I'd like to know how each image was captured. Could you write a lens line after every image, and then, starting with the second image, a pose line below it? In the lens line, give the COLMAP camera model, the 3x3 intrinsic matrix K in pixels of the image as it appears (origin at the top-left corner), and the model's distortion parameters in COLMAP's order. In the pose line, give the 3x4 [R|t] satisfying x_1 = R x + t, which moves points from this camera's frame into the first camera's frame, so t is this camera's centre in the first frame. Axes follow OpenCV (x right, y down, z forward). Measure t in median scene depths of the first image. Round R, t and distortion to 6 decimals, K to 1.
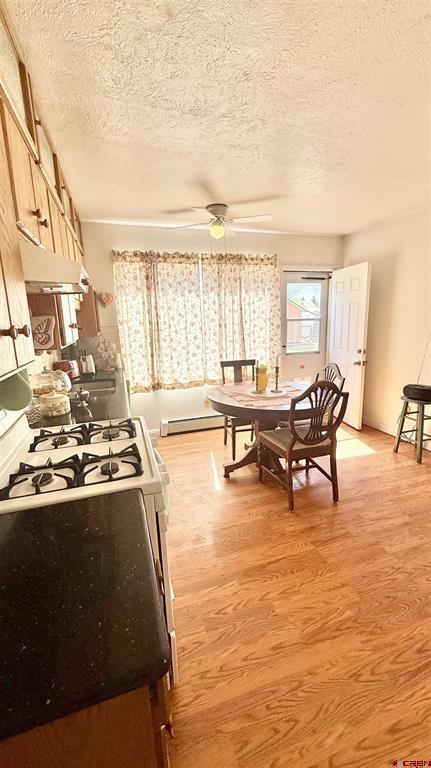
lens RADIAL K [[308.5, 0, 218.5], [0, 308.5, 381.5], [0, 0, 1]] dist [0.000621, -0.000102]
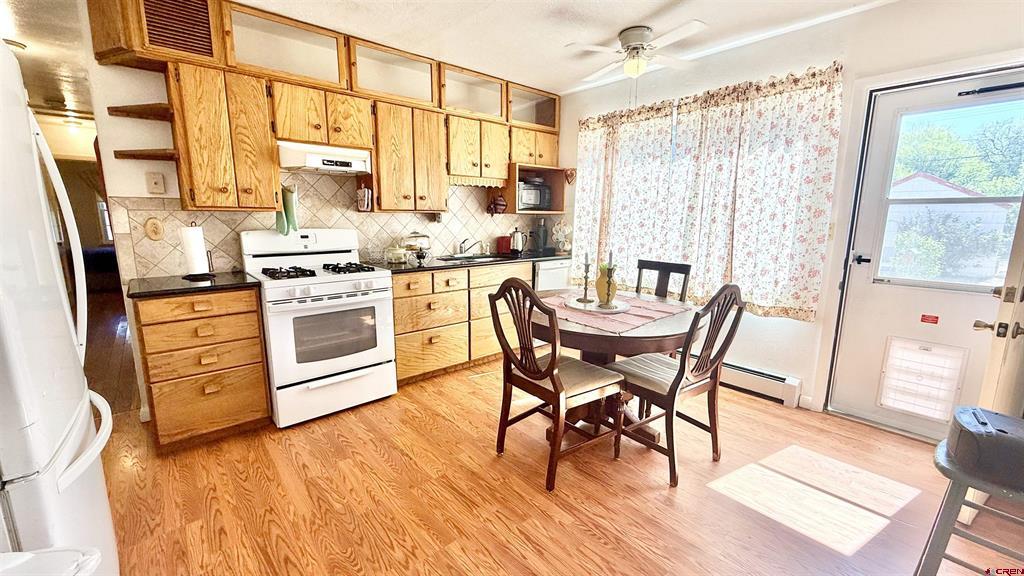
lens RADIAL K [[411.4, 0, 511.2], [0, 411.4, 288.7], [0, 0, 1]] dist [0.000621, -0.000102]
pose [[0.393984, 0.189720, -0.899324, 0.823968], [-0.203057, 0.972254, 0.116148, -0.059348], [0.896406, 0.136854, 0.421577, 0.445921]]
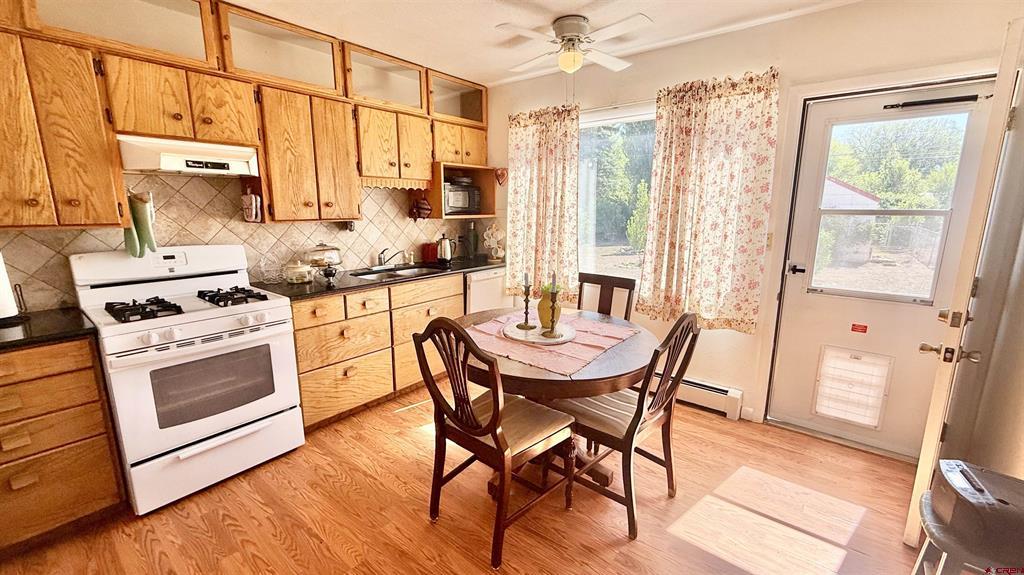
lens RADIAL K [[418.6, 0, 512.0], [0, 418.6, 287.5], [0, 0, 1]] dist [0.000214, 0.000014]
pose [[0.547700, 0.188782, -0.815099, 0.715696], [-0.187145, 0.977171, 0.100569, -0.109592], [0.815476, 0.097460, 0.570526, 0.482857]]
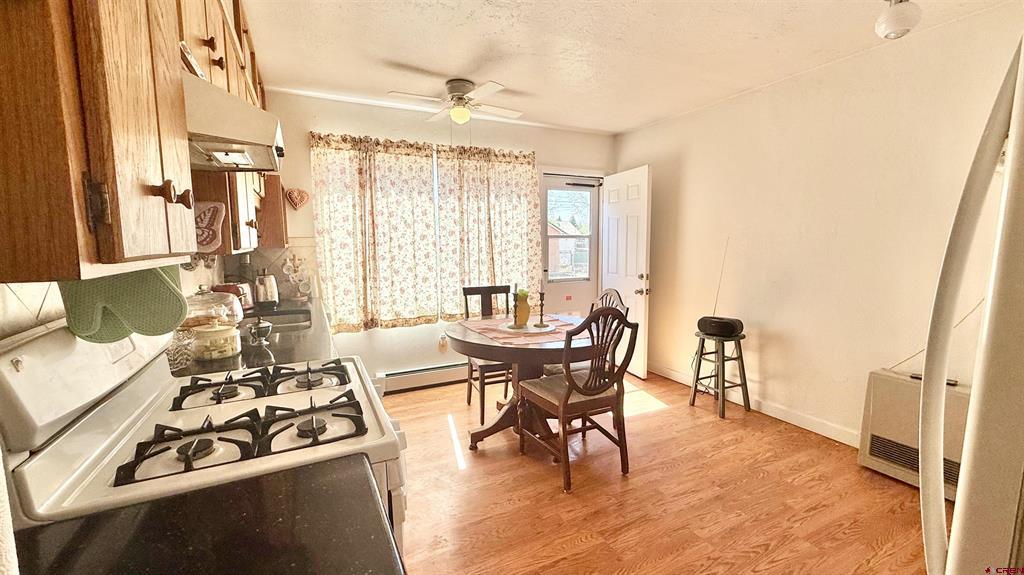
lens RADIAL K [[413.7, 0, 512.0], [0, 413.7, 287.5], [0, 0, 1]] dist [0.000287, 0.000100]
pose [[0.988947, 0.005297, 0.148172, -0.027017], [0.008355, 0.995783, -0.091357, 0.028304], [-0.148031, 0.091585, 0.984733, 0.025126]]
